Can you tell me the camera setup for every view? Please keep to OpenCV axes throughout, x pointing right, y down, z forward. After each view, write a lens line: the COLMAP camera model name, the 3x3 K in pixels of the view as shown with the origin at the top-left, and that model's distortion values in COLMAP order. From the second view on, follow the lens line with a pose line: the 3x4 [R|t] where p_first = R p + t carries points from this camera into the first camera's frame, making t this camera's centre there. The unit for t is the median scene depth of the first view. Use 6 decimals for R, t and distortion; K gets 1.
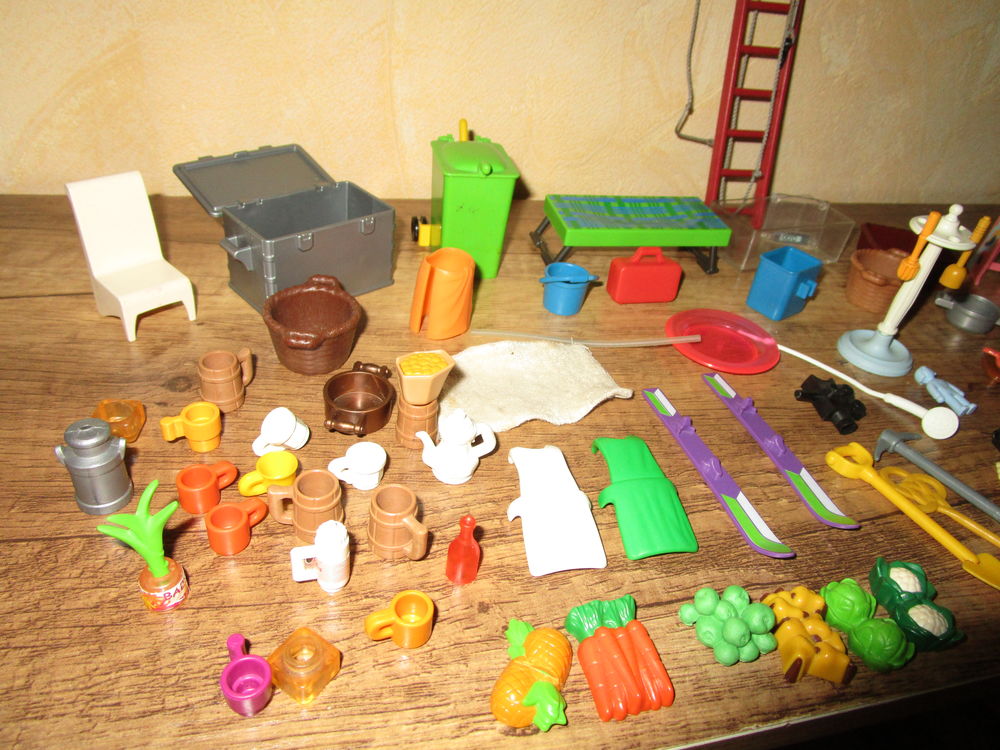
lens RADIAL K [[740.3, 0, 500.0], [0, 740.3, 375.0], [0, 0, 1]] dist [-0.024865, -0.000280]
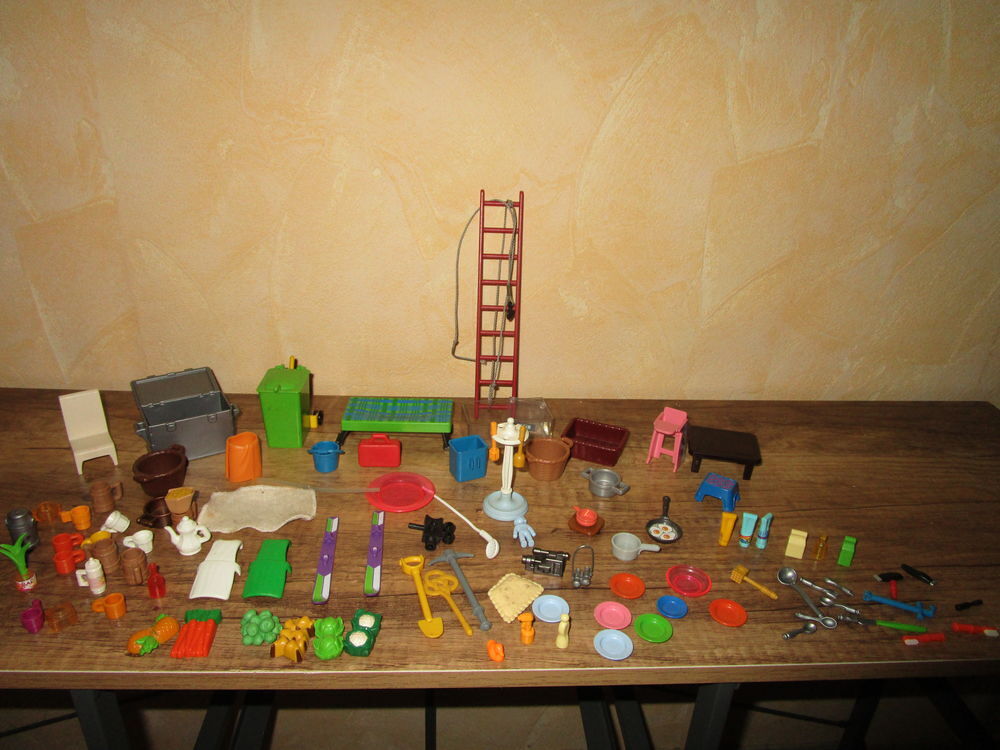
lens RADIAL K [[740.3, 0, 500.0], [0, 740.3, 375.0], [0, 0, 1]] dist [-0.024865, -0.000280]
pose [[0.975893, 0.022036, -0.217134, 0.971630], [-0.062125, 0.981780, -0.179581, -0.022458], [0.209220, 0.188741, 0.959481, -0.674810]]
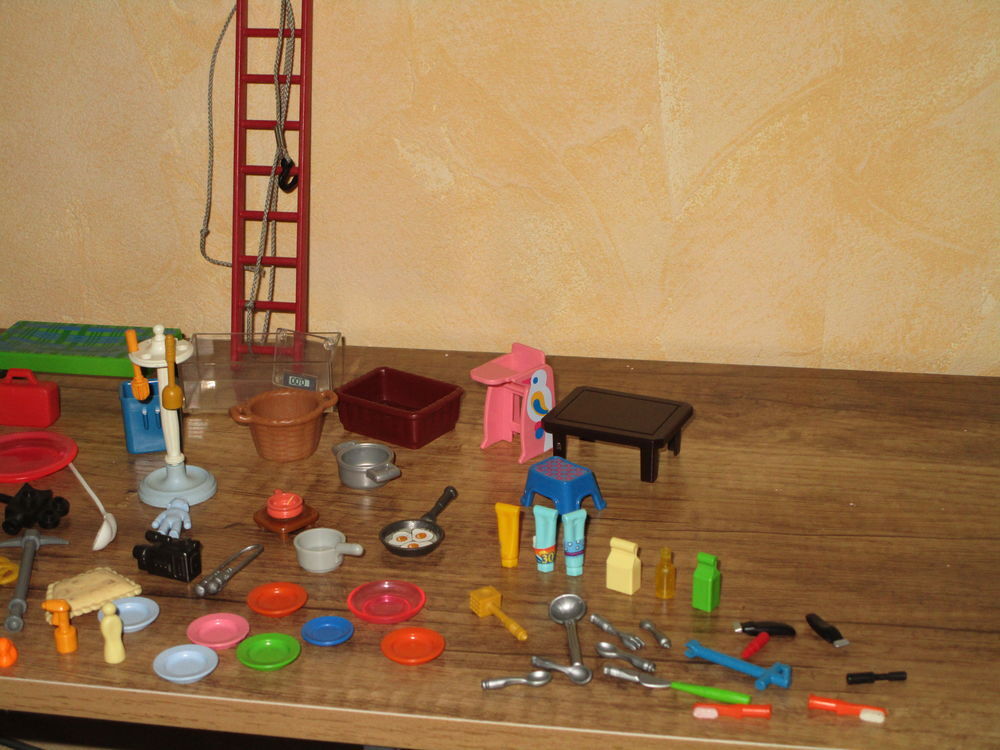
lens RADIAL K [[1762.6, 0, 500.0], [0, 1762.6, 375.0], [0, 0, 1]] dist [-0.048385, -0.172074]
pose [[0.894859, 0.041285, -0.444435, 2.134188], [-0.148087, 0.966776, -0.208364, 0.268606], [0.421066, 0.252271, 0.871242, -0.906871]]
